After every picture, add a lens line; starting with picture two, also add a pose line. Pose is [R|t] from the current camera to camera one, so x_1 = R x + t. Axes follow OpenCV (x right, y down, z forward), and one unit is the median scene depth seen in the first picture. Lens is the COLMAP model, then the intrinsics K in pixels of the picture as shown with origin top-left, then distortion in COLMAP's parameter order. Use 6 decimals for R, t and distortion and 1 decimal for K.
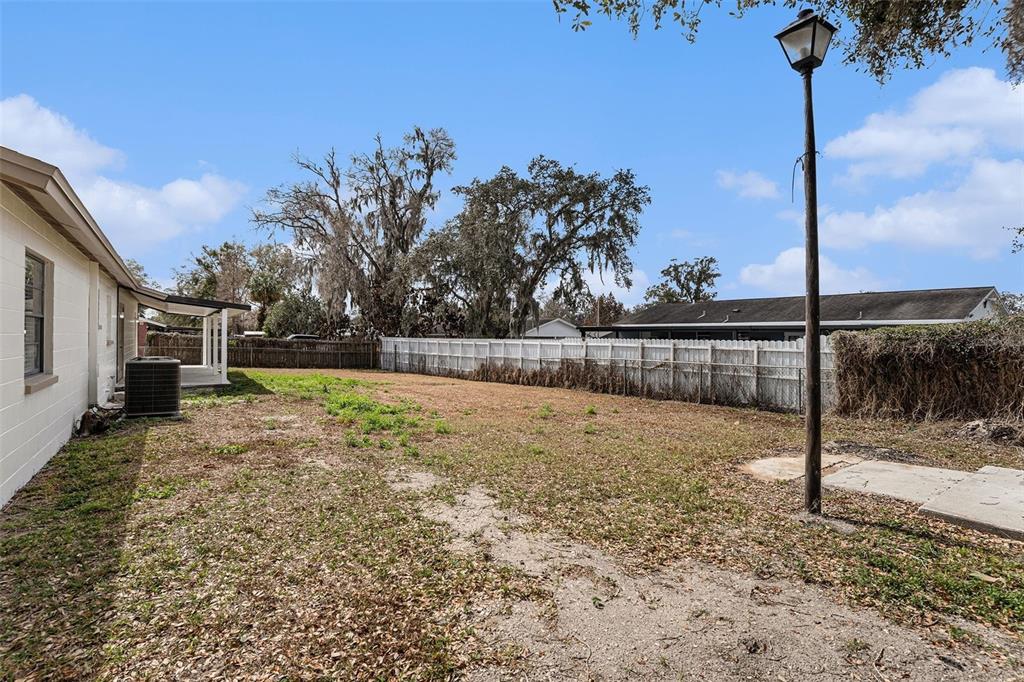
lens RADIAL K [[515.5, 0, 499.3], [0, 515.5, 330.4], [0, 0, 1]] dist [-0.045551, 0.010823]
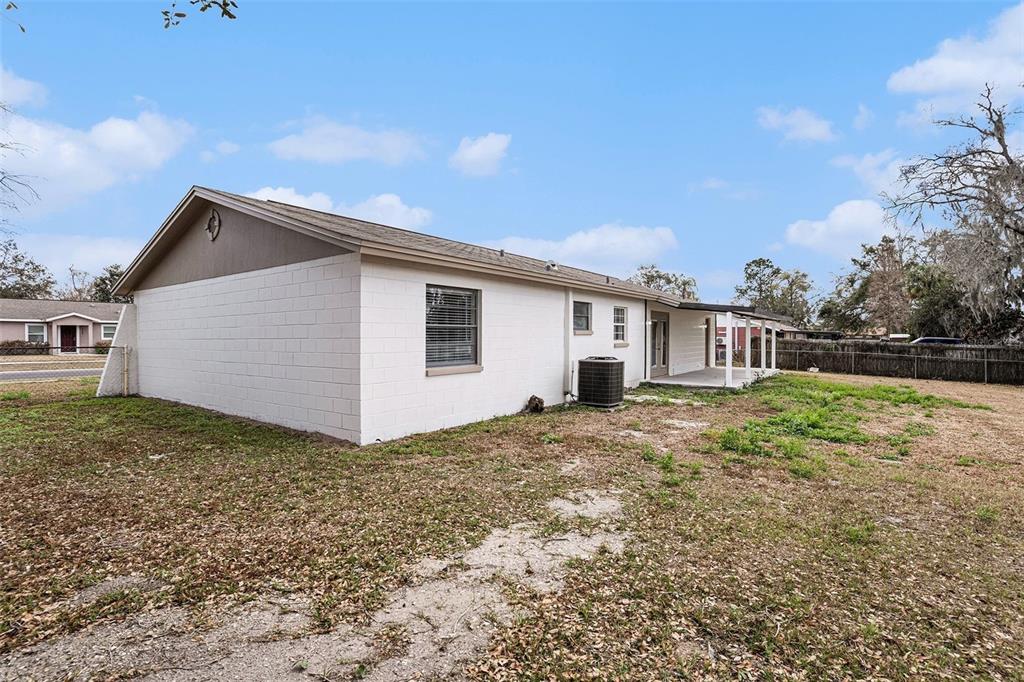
lens RADIAL K [[515.5, 0, 508.7], [0, 515.5, 337.4], [0, 0, 1]] dist [-0.045551, 0.010823]
pose [[0.346858, -0.009443, -0.937870, 0.563164], [0.013898, 0.999891, -0.004928, 0.013964], [0.937815, -0.011325, 0.346952, 0.552437]]
